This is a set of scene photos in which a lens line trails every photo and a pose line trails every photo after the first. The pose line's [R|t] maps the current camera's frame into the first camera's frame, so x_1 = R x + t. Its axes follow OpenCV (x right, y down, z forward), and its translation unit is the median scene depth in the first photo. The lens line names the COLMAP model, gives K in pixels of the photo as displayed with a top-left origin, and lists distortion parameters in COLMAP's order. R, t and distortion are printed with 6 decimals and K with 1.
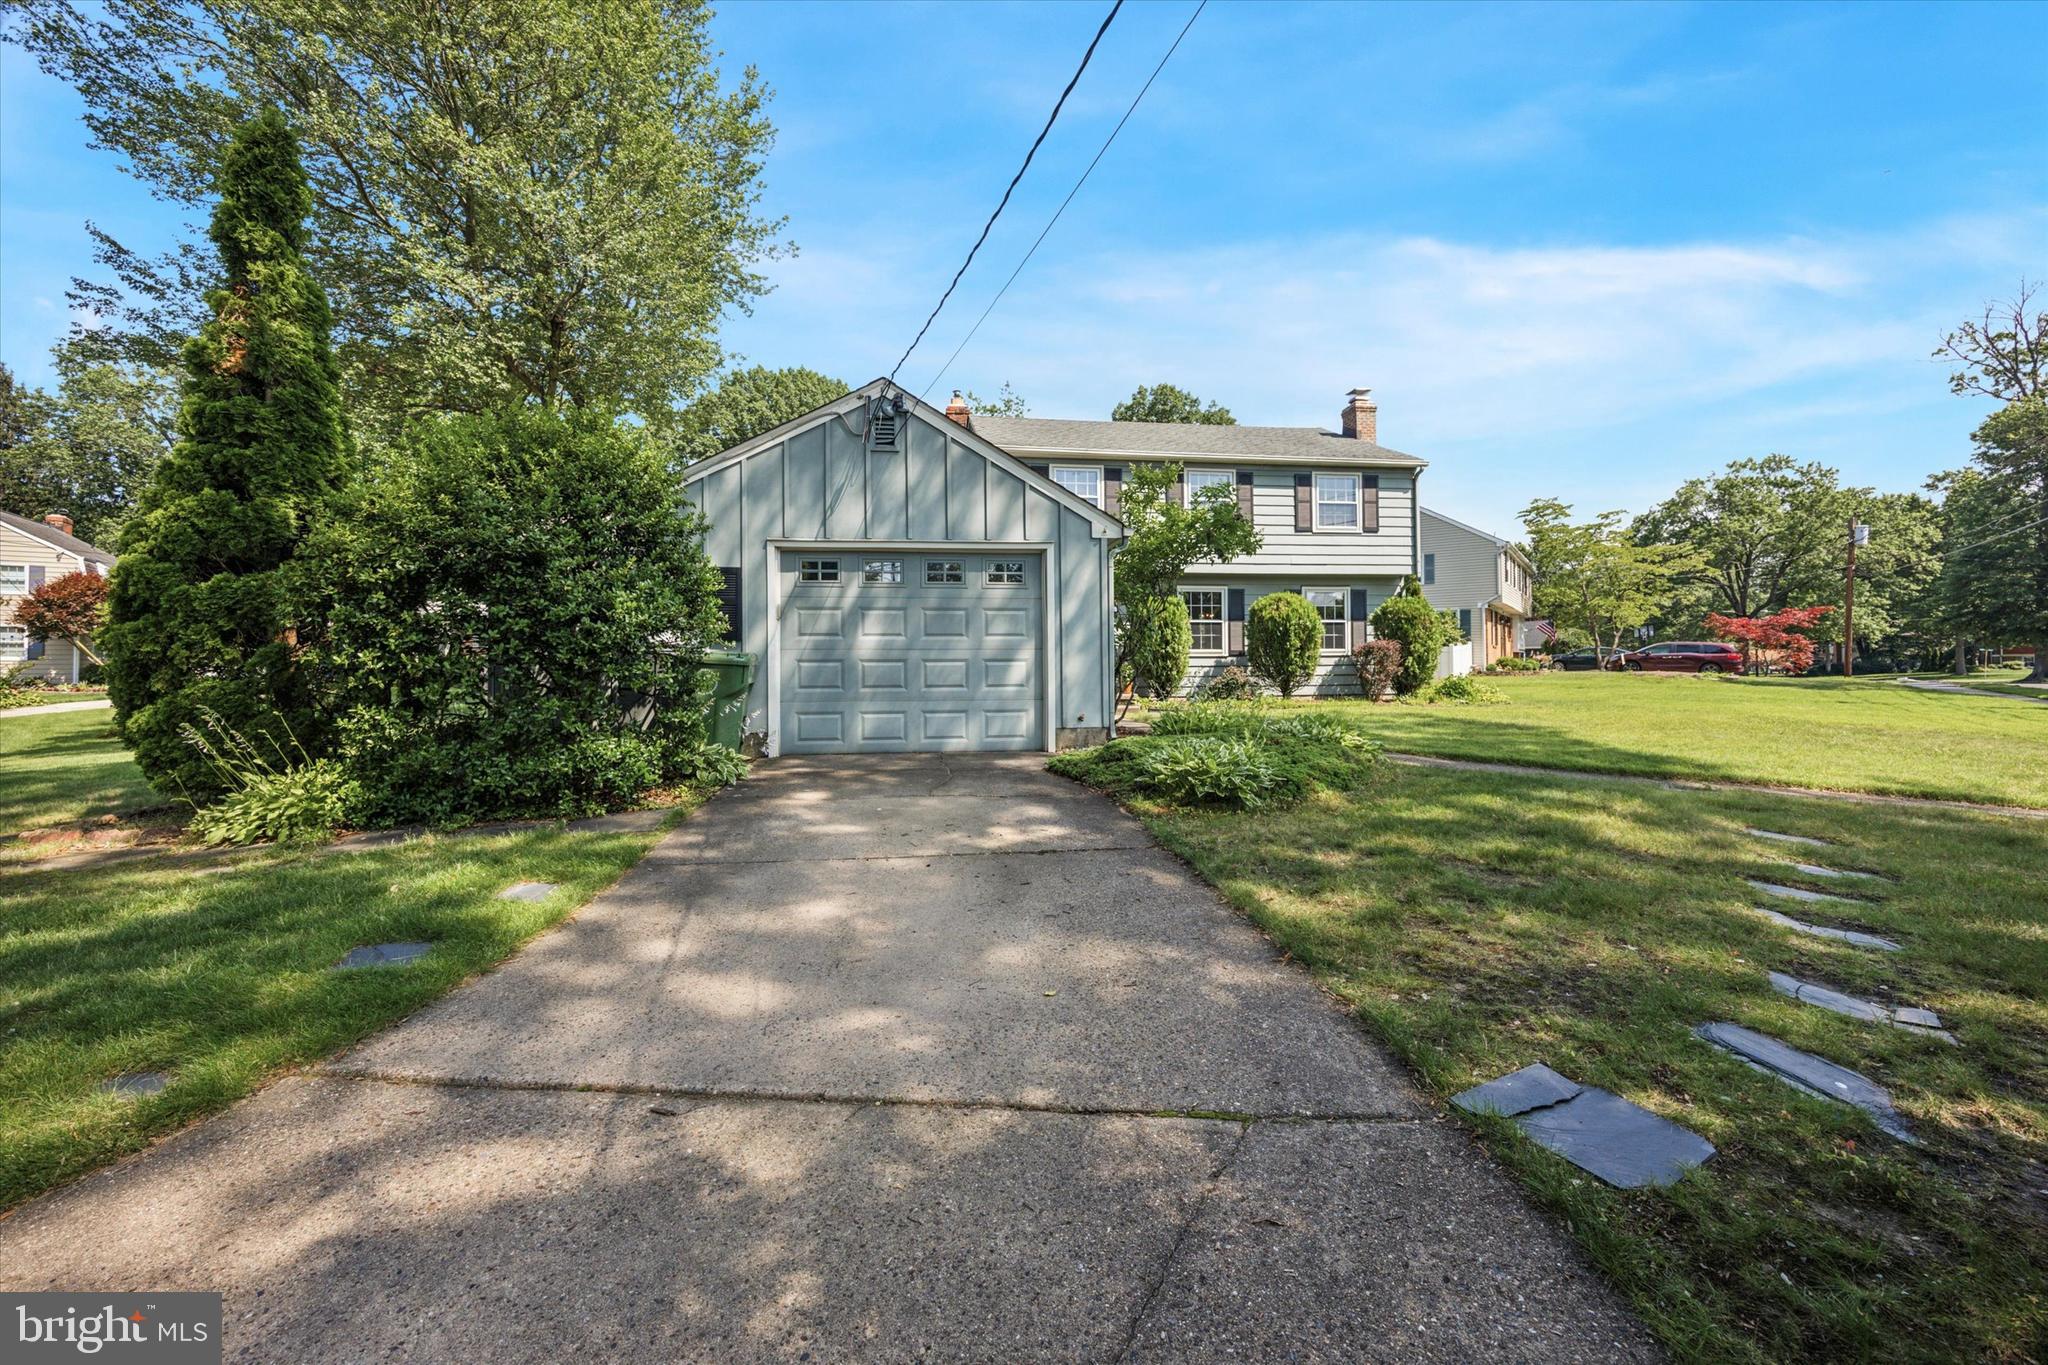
lens RADIAL K [[790.7, 0, 1015.3], [0, 790.7, 676.8], [0, 0, 1]] dist [-0.000814, 0.000013]
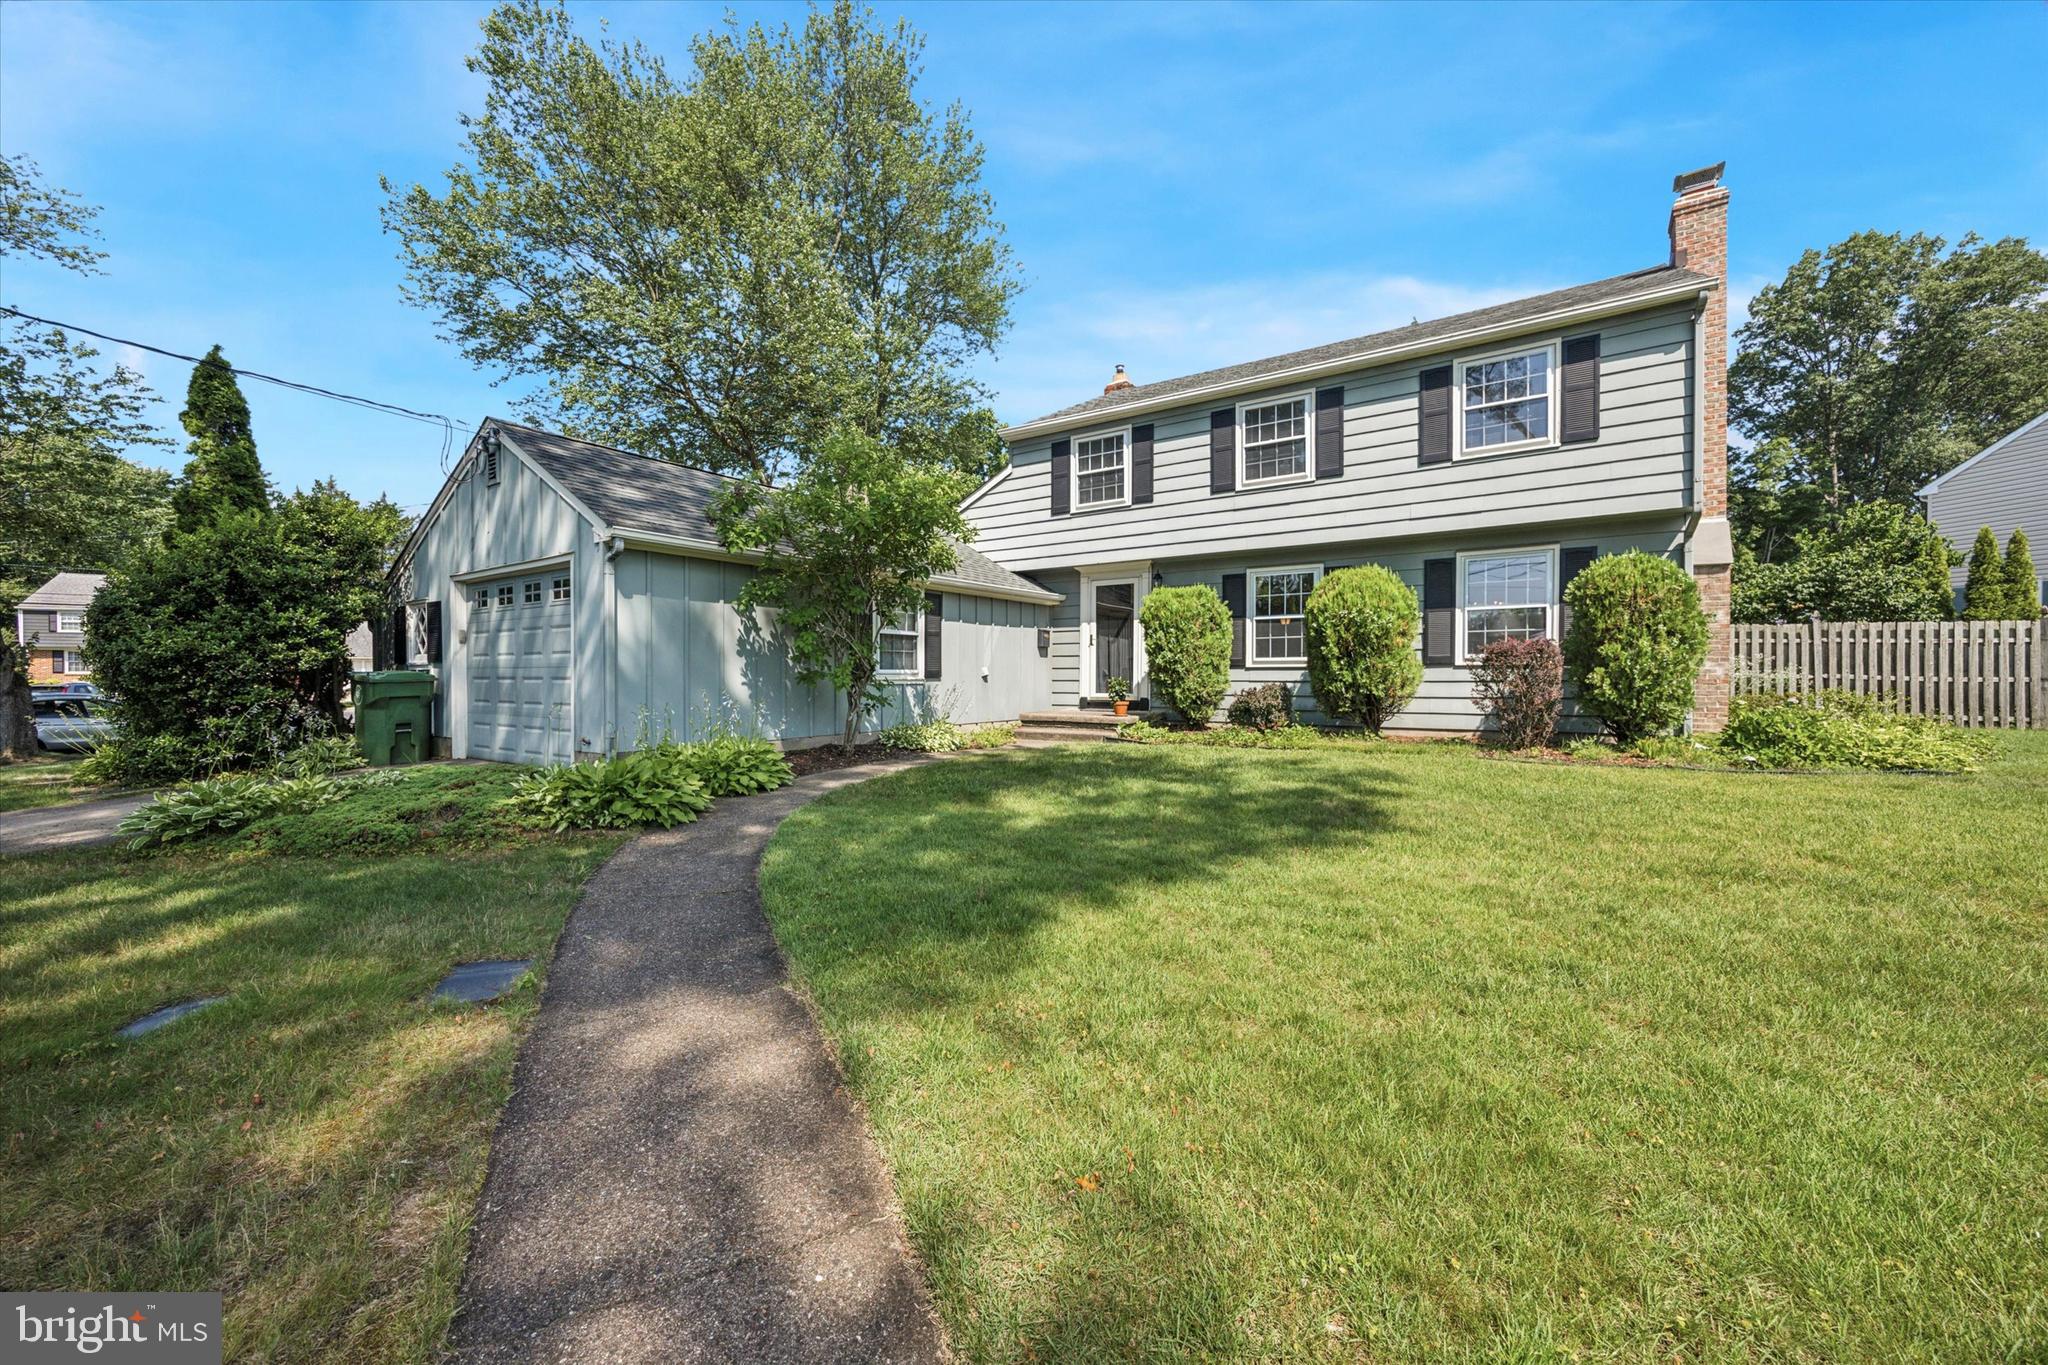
lens RADIAL K [[790.7, 0, 1015.3], [0, 790.7, 676.8], [0, 0, 1]] dist [-0.000814, 0.000013]
pose [[0.745787, 0.004826, -0.666167, 0.521022], [-0.009200, 0.999953, -0.003055, -0.013240], [0.666121, 0.008407, 0.745796, 0.326696]]
